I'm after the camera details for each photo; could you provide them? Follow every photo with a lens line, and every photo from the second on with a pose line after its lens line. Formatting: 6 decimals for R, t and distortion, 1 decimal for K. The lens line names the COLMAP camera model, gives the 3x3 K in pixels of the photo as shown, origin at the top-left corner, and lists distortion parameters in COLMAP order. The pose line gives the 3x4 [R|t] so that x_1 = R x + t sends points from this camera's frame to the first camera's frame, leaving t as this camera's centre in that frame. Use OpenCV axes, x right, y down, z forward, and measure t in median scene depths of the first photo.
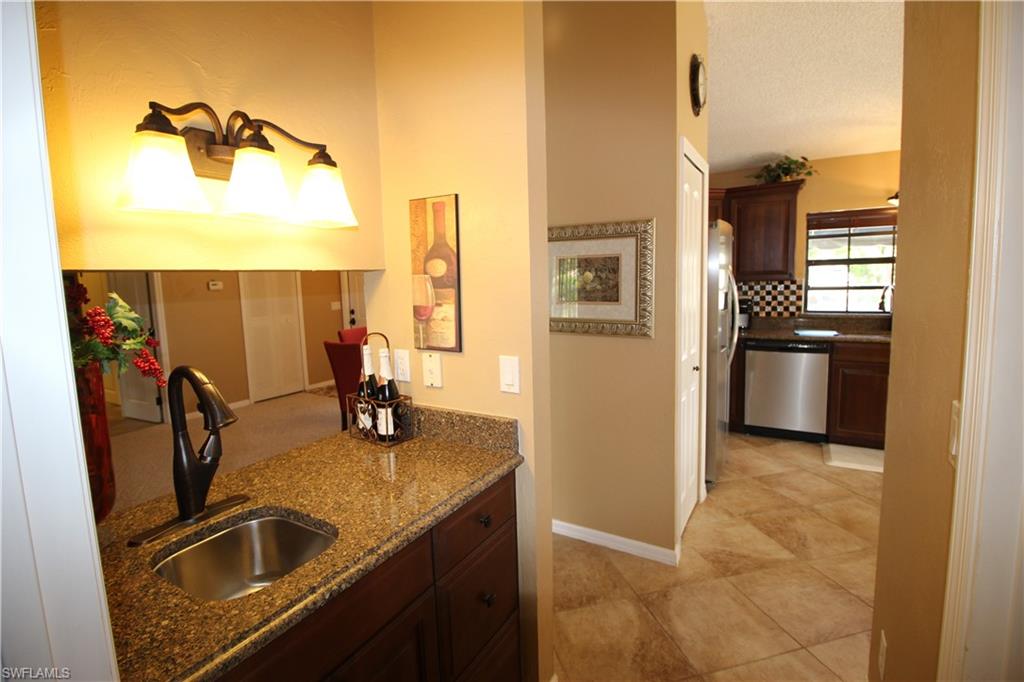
lens RADIAL K [[470.9, 0, 507.8], [0, 470.9, 328.1], [0, 0, 1]] dist [0.000803, -0.013621]
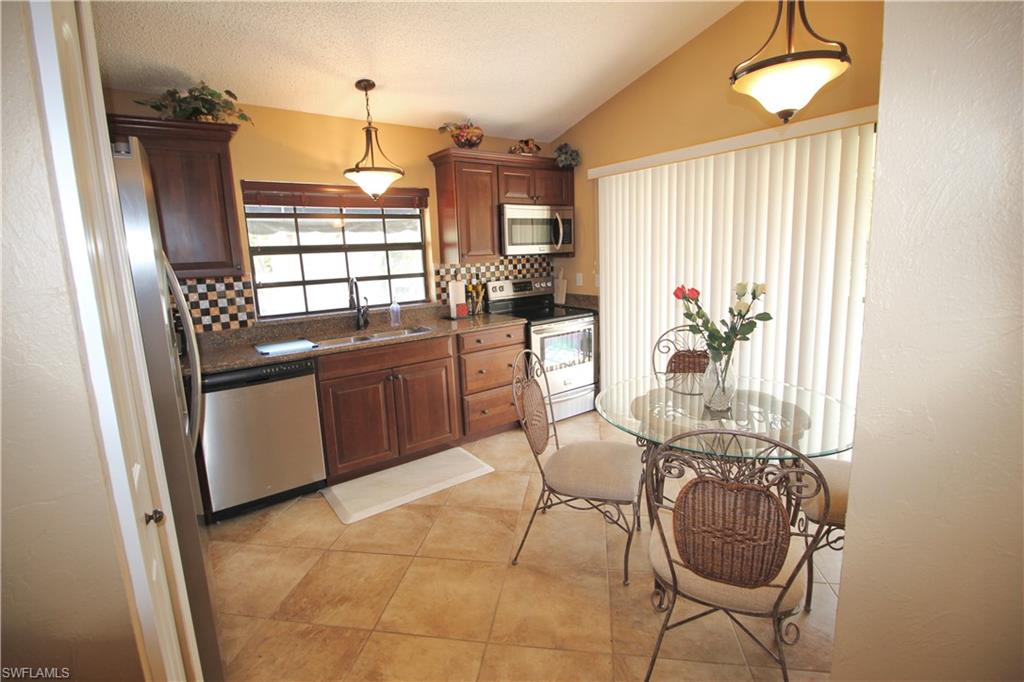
lens RADIAL K [[470.9, 0, 507.8], [0, 470.9, 328.1], [0, 0, 1]] dist [0.000803, -0.013621]
pose [[0.387222, -0.133255, 0.912306, 0.126585], [0.124452, 0.987999, 0.091488, -0.042060], [-0.913548, 0.078112, 0.399159, 0.391044]]
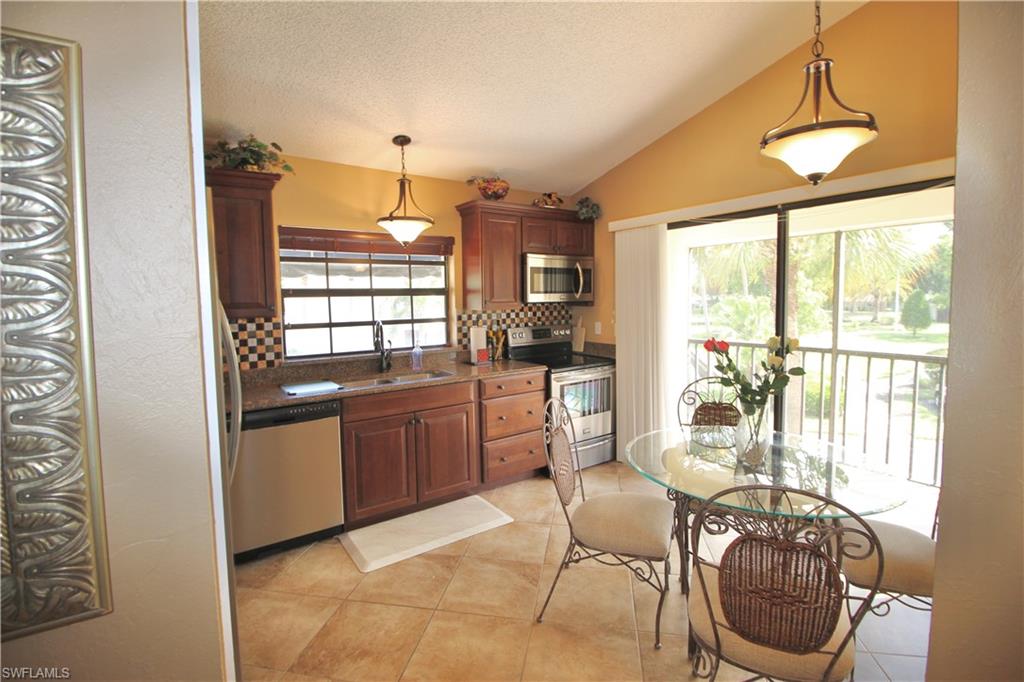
lens RADIAL K [[470.9, 0, 507.8], [0, 470.9, 328.1], [0, 0, 1]] dist [0.000803, -0.013621]
pose [[0.402824, -0.035810, 0.914576, 0.108462], [0.099088, 0.995068, -0.004682, -0.048170], [-0.909898, 0.092510, 0.404386, 0.412396]]
